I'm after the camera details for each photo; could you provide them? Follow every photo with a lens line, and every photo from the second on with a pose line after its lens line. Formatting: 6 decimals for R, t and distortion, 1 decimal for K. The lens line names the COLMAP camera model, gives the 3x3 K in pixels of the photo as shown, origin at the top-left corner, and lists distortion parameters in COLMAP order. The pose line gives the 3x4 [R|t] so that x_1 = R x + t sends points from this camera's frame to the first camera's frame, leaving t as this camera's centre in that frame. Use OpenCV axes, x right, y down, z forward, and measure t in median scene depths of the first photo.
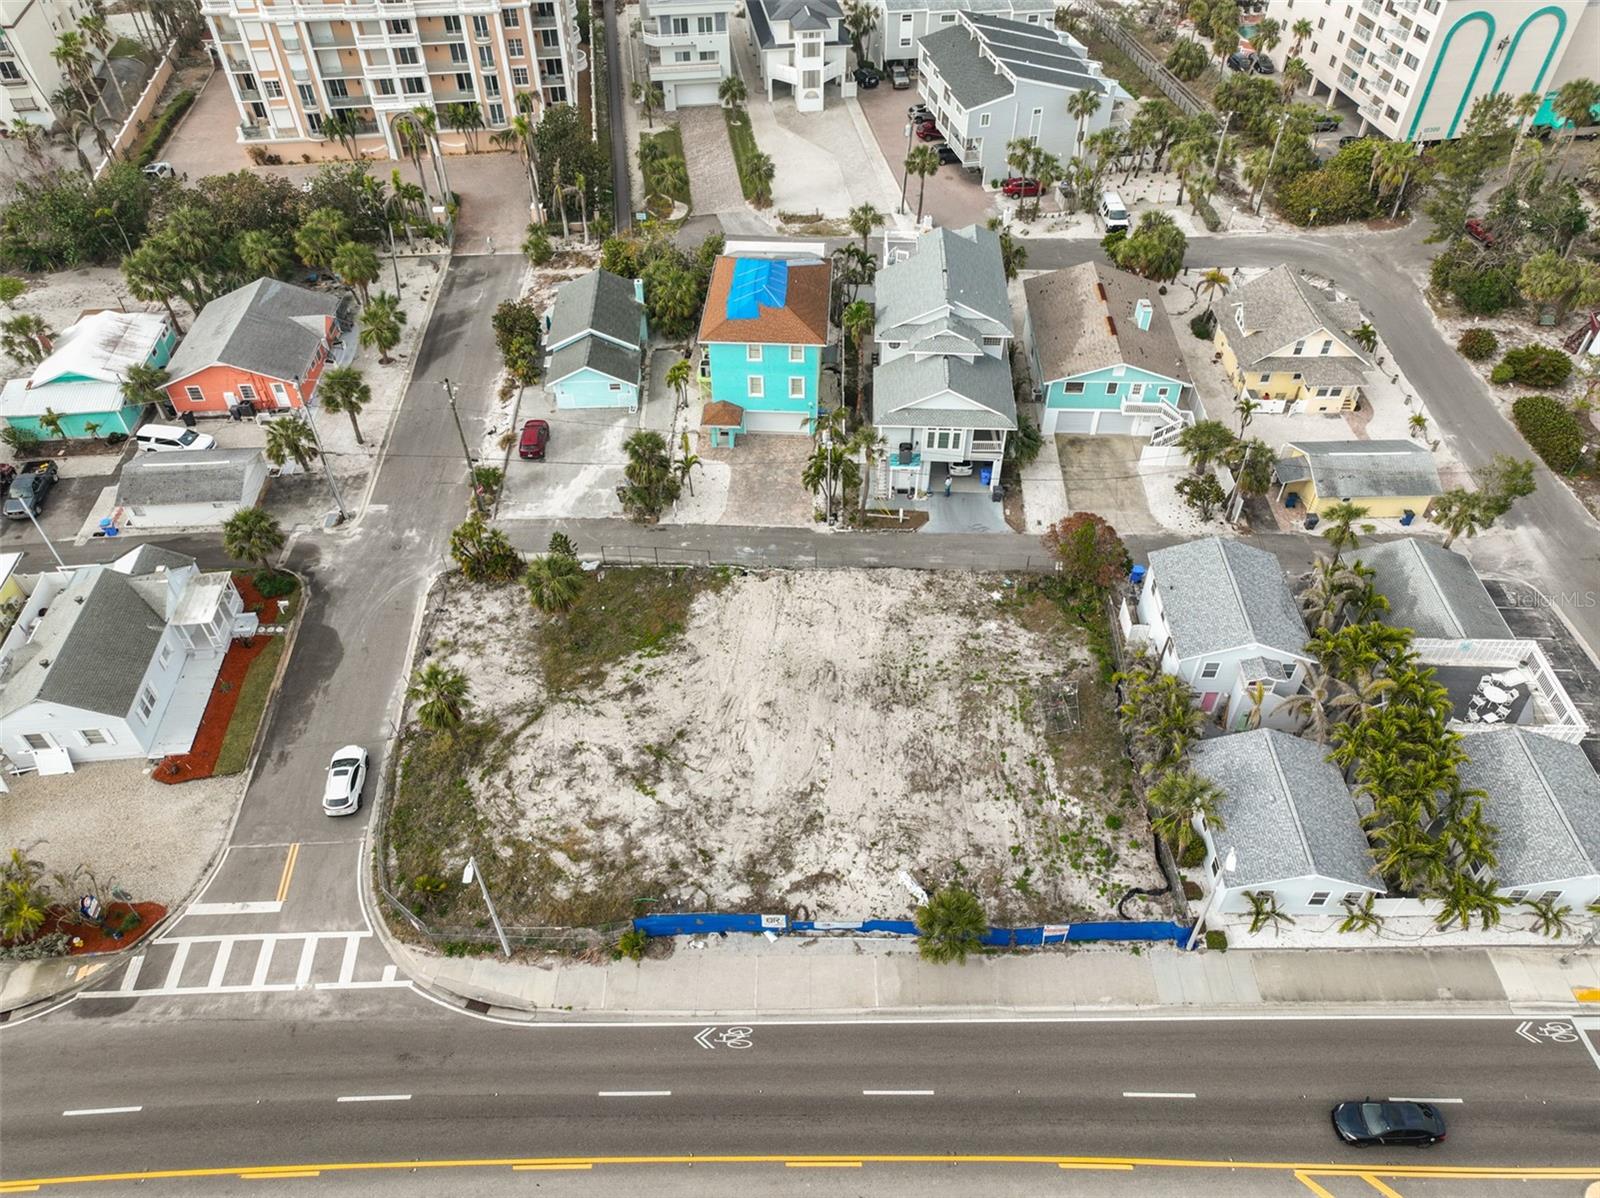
lens RADIAL K [[1123.3, 0, 806.0], [0, 1123.3, 592.4], [0, 0, 1]] dist [0.003664, 0.012581]
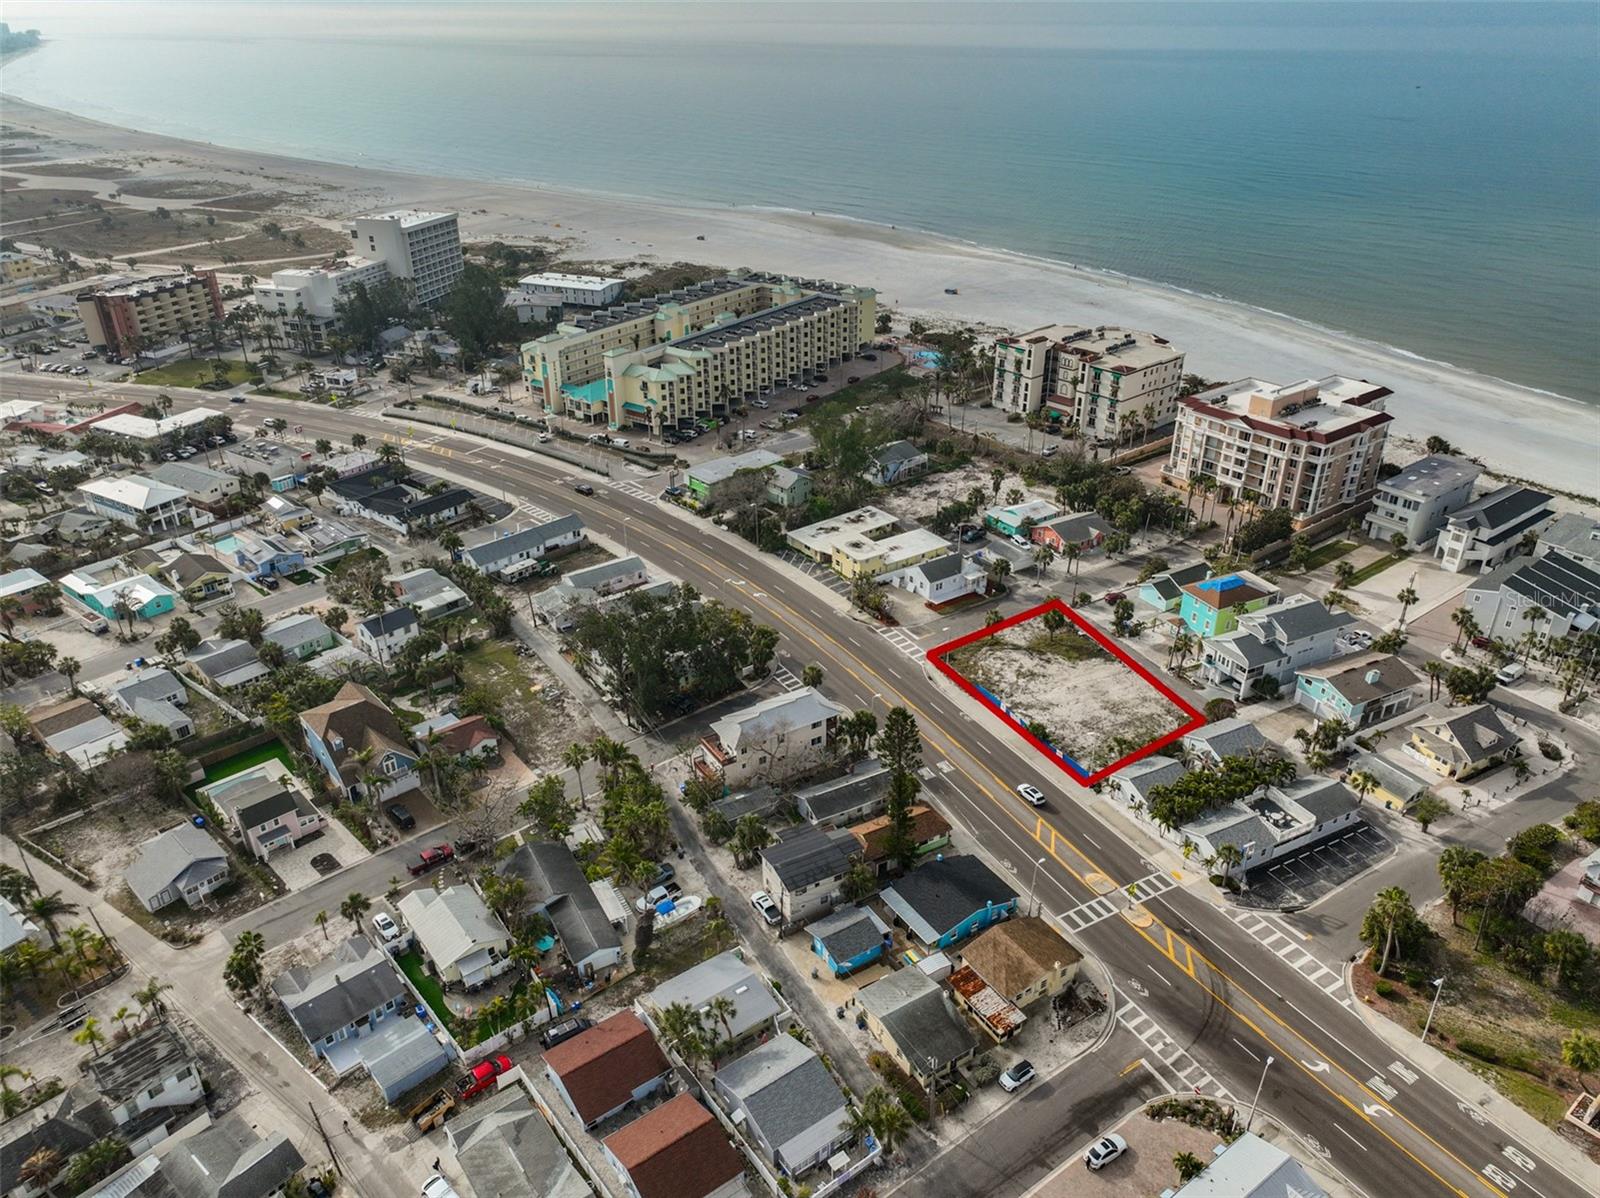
lens RADIAL K [[1108.7, 0, 800.0], [0, 1108.7, 599.0], [0, 0, 1]] dist [0.003103, 0.004565]
pose [[0.476803, 0.410851, -0.777084, 1.369855], [-0.611828, 0.789864, 0.042202, 0.190373], [0.631130, 0.455320, 0.627980, -0.981872]]
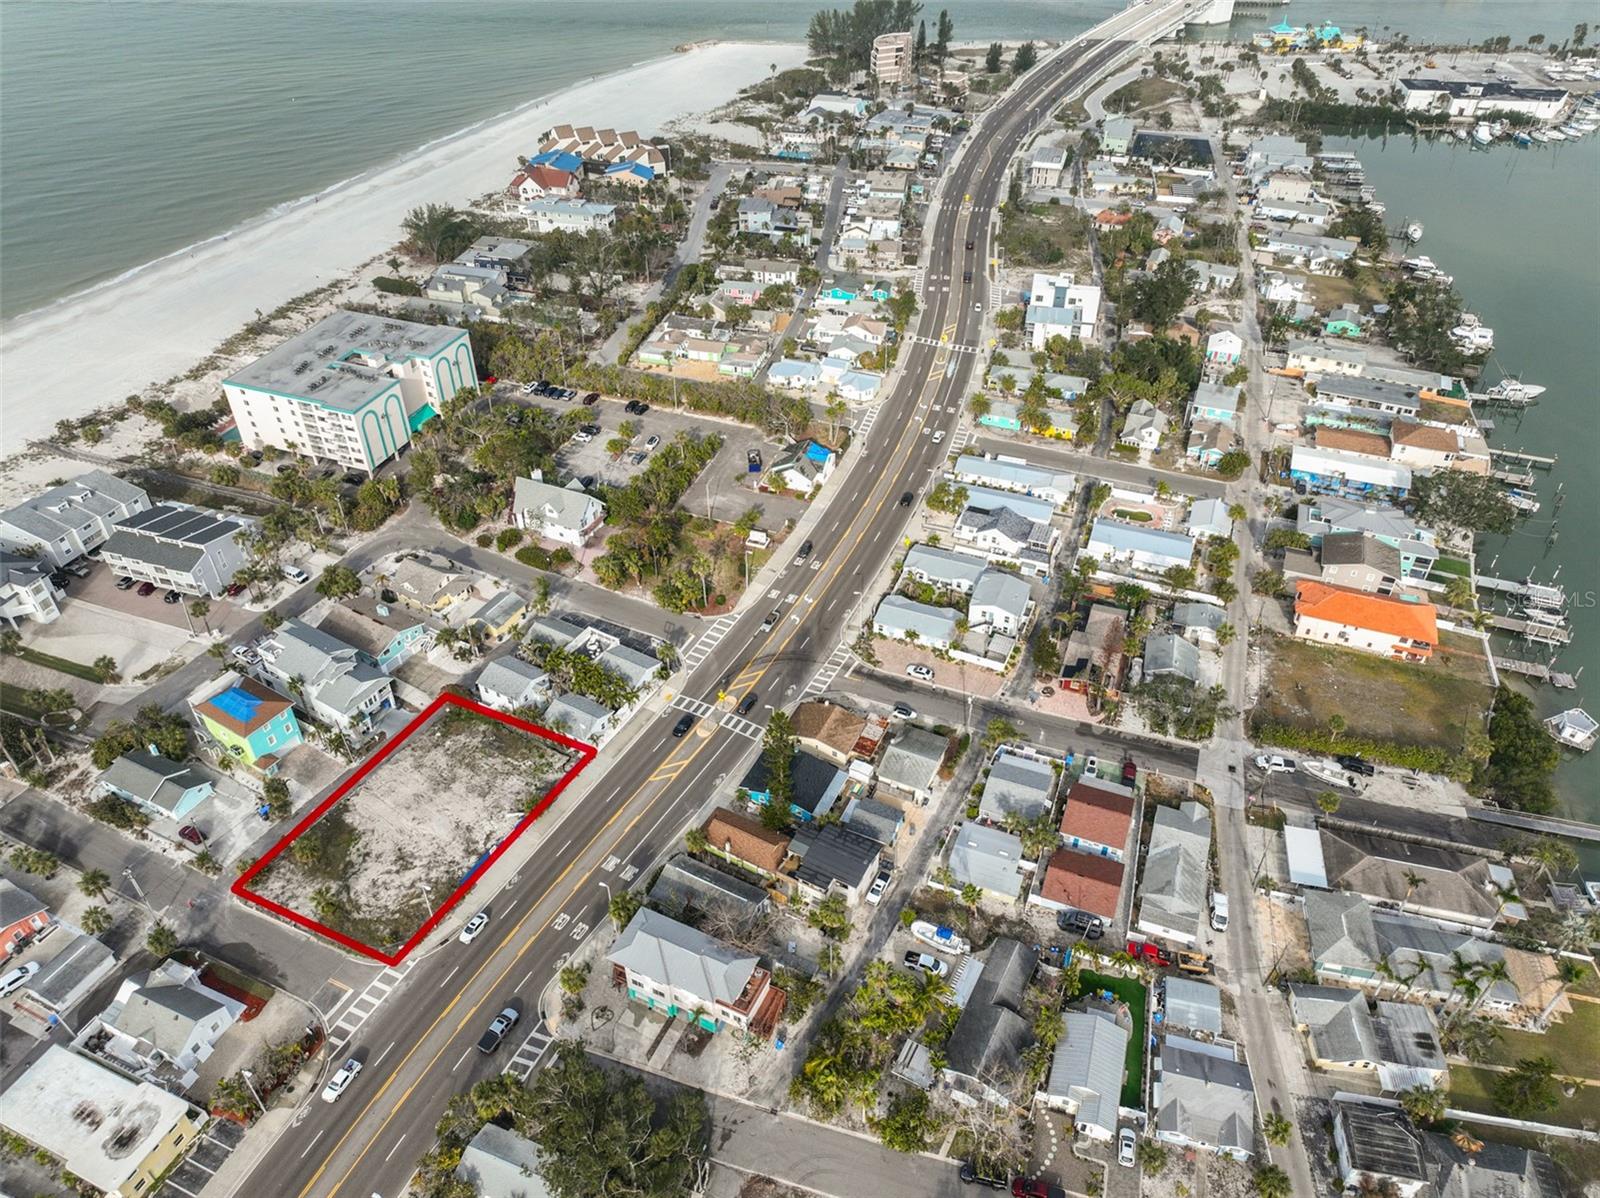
lens RADIAL K [[1123.3, 0, 806.0], [0, 1123.3, 592.4], [0, 0, 1]] dist [0.003664, 0.012581]
pose [[0.483077, -0.540235, 0.689044, -0.894860], [0.609674, 0.772376, 0.178138, -0.170516], [-0.628438, 0.334038, 0.702485, -1.231722]]
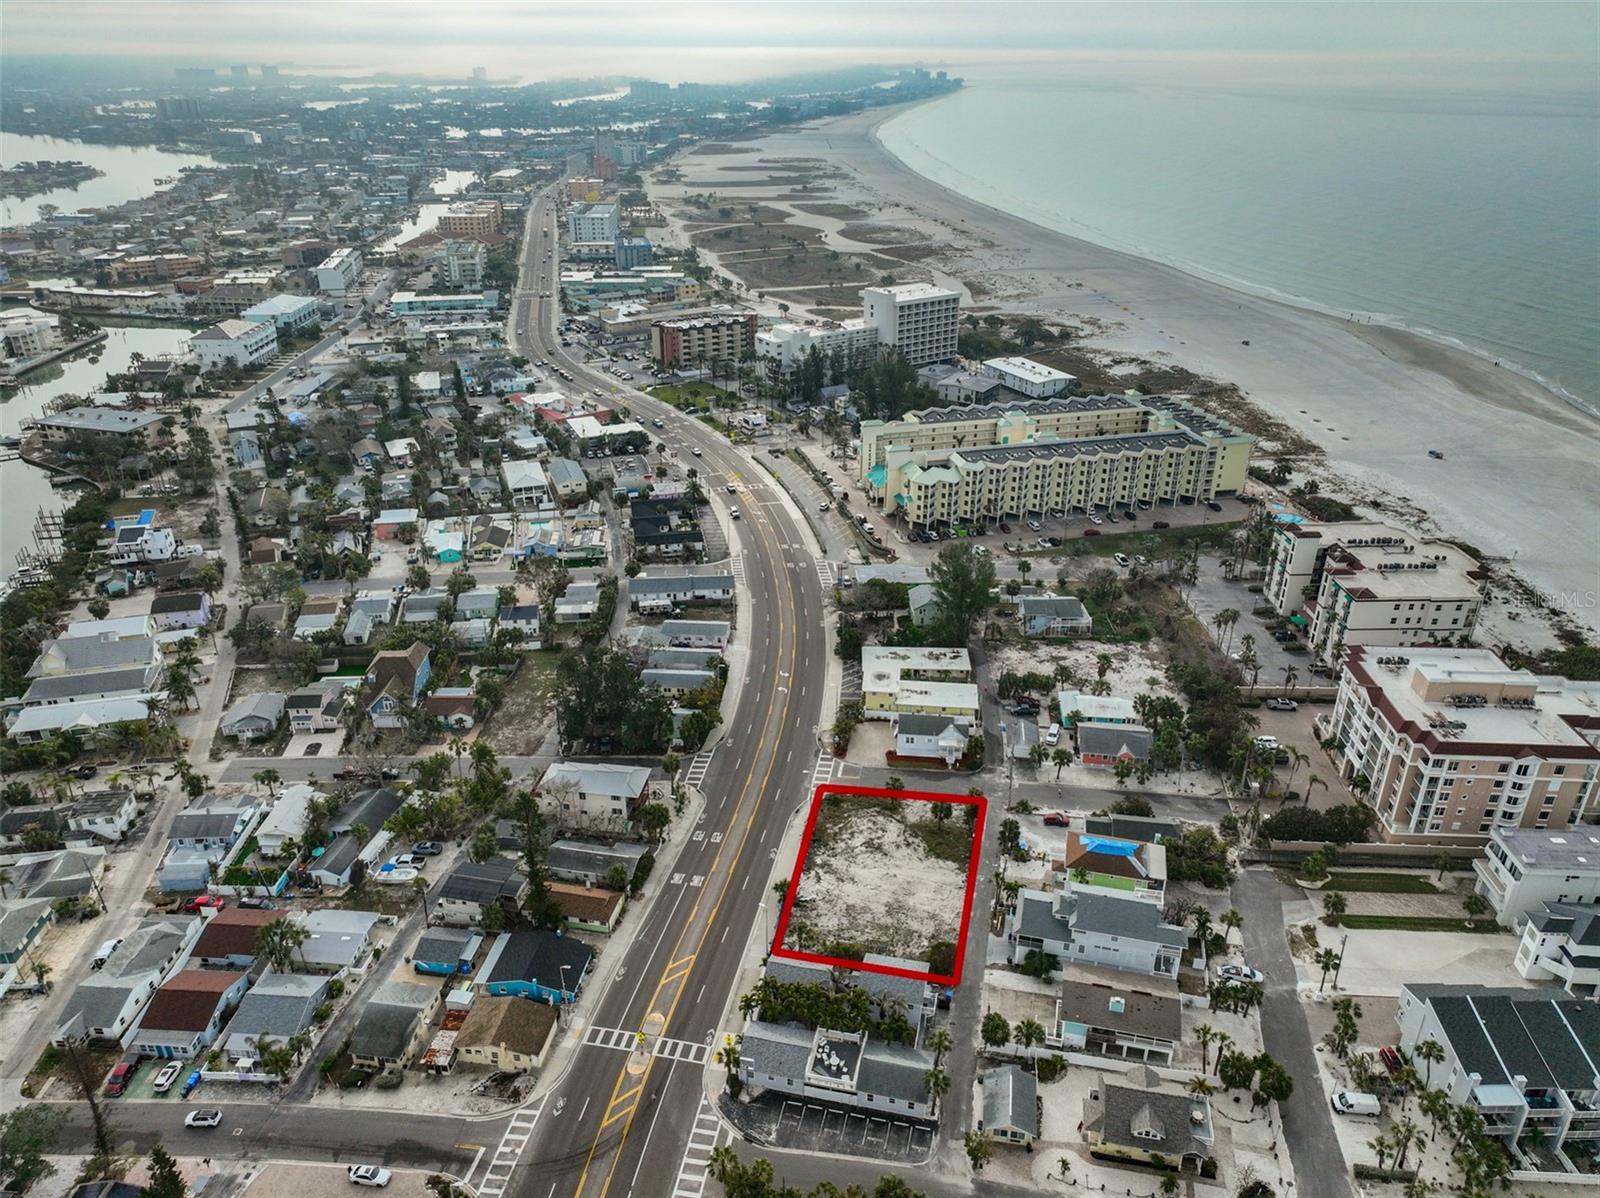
lens RADIAL K [[1127.0, 0, 803.0], [0, 1127.0, 551.7], [0, 0, 1]] dist [0.004687, 0.002850]
pose [[-0.201350, 0.395506, -0.896121, 1.779697], [-0.684377, 0.597712, 0.417575, -1.122881], [0.700776, 0.697363, 0.150326, -0.073407]]
